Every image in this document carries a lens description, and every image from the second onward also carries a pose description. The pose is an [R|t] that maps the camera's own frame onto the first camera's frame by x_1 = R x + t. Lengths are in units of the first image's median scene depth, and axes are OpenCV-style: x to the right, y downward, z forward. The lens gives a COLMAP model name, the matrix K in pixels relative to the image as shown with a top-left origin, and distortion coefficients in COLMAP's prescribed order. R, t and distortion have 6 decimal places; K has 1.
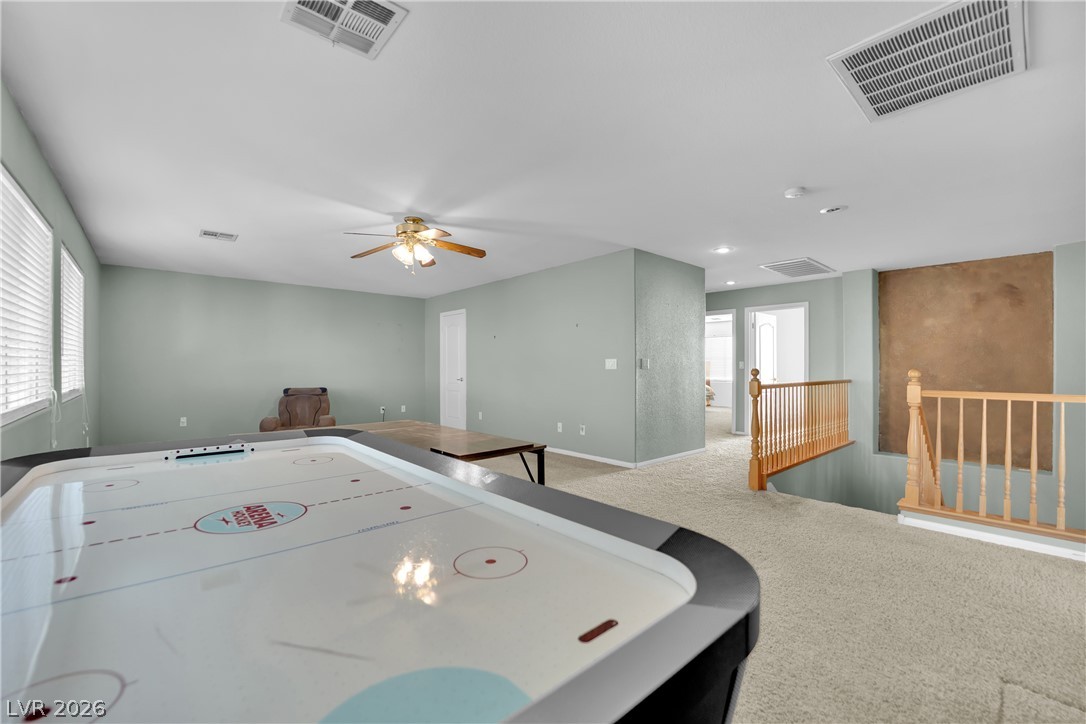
lens RADIAL K [[448.4, 0, 541.2], [0, 448.4, 363.8], [0, 0, 1]] dist [-0.020252, 0.000688]
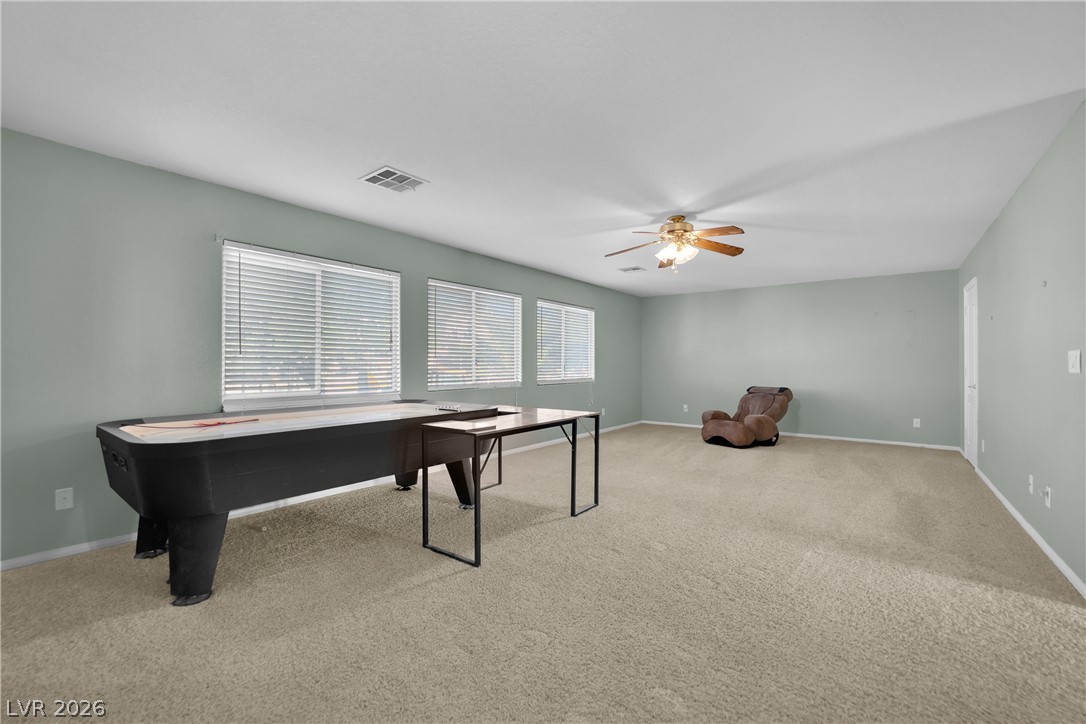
lens RADIAL K [[448.4, 0, 539.9], [0, 448.4, 362.6], [0, 0, 1]] dist [-0.020252, 0.000688]
pose [[0.183610, -0.005772, -0.982982, 0.385265], [0.003260, 0.999981, -0.005263, 0.002201], [0.982994, -0.002238, 0.183626, 0.311889]]
